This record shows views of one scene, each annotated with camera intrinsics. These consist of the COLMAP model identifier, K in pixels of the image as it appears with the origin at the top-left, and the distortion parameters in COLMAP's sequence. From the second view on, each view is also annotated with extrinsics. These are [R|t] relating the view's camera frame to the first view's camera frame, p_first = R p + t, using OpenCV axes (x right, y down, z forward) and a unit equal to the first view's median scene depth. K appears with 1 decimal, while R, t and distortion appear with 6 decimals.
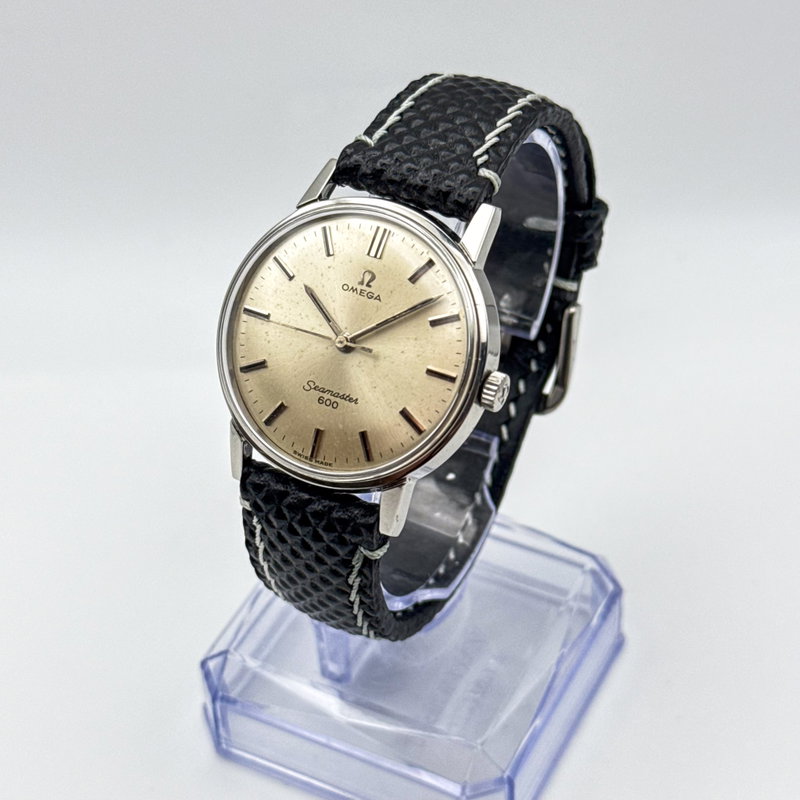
lens RADIAL K [[1821.3, 0, 400.0], [0, 1821.3, 400.0], [0, 0, 1]] dist [0.200385, -0.269081]
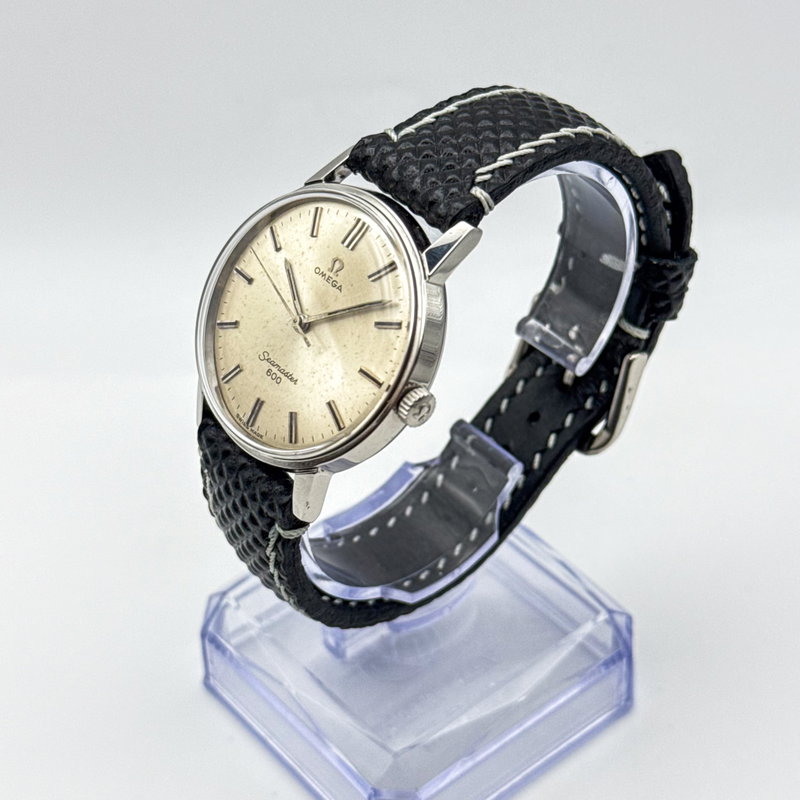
lens RADIAL K [[1821.3, 0, 400.0], [0, 1821.3, 400.0], [0, 0, 1]] dist [0.200385, -0.269081]
pose [[0.921542, 0.254967, -0.292836, 0.319837], [-0.250886, 0.966614, 0.052087, -0.055334], [0.296340, 0.025468, 0.954743, 0.048410]]
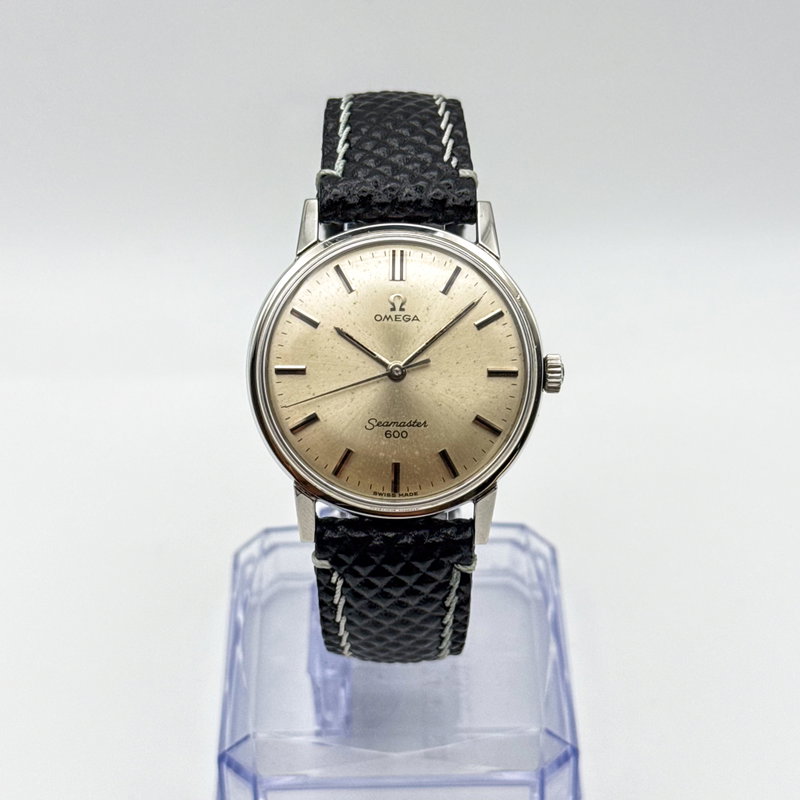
lens RADIAL K [[1821.3, 0, 400.0], [0, 1821.3, 400.0], [0, 0, 1]] dist [0.200385, -0.269081]
pose [[0.890361, -0.286058, 0.354158, -0.374120], [0.292164, 0.955638, 0.037372, -0.051584], [-0.349138, 0.070198, 0.934438, 0.073306]]
